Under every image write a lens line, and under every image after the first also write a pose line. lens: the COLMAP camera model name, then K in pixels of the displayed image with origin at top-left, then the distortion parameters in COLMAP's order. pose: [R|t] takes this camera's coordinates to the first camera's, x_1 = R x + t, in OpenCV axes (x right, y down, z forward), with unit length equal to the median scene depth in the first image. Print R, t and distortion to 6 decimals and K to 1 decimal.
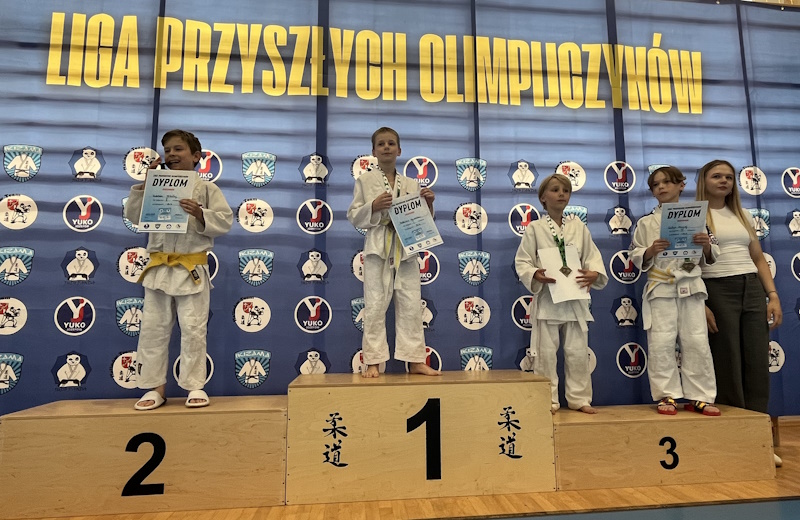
lens RADIAL K [[494.1, 0, 407.2], [0, 494.1, 258.4], [0, 0, 1]] dist [-0.005768, -0.000119]
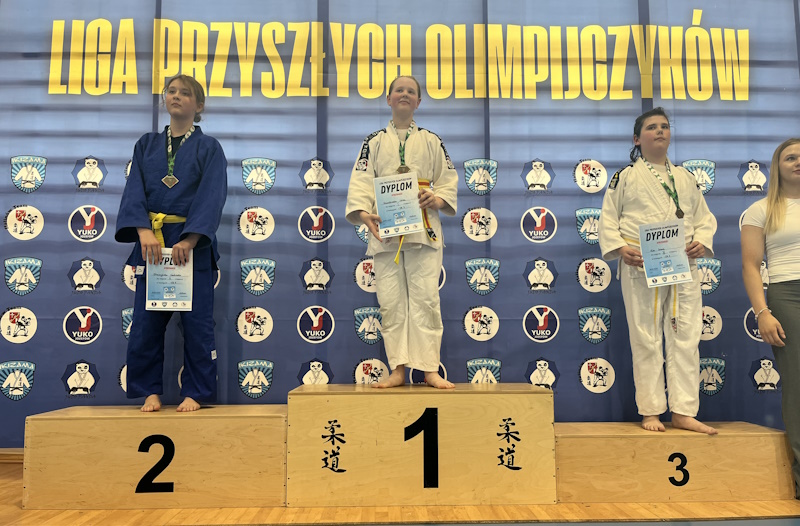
lens RADIAL K [[610.2, 0, 394.3], [0, 610.2, 280.2], [0, 0, 1]] dist [0.050445, -0.073306]
pose [[0.996177, -0.002687, -0.087319, 0.070343], [0.005932, 0.999301, 0.036920, -0.017949], [0.087158, -0.037297, 0.995496, -0.187686]]
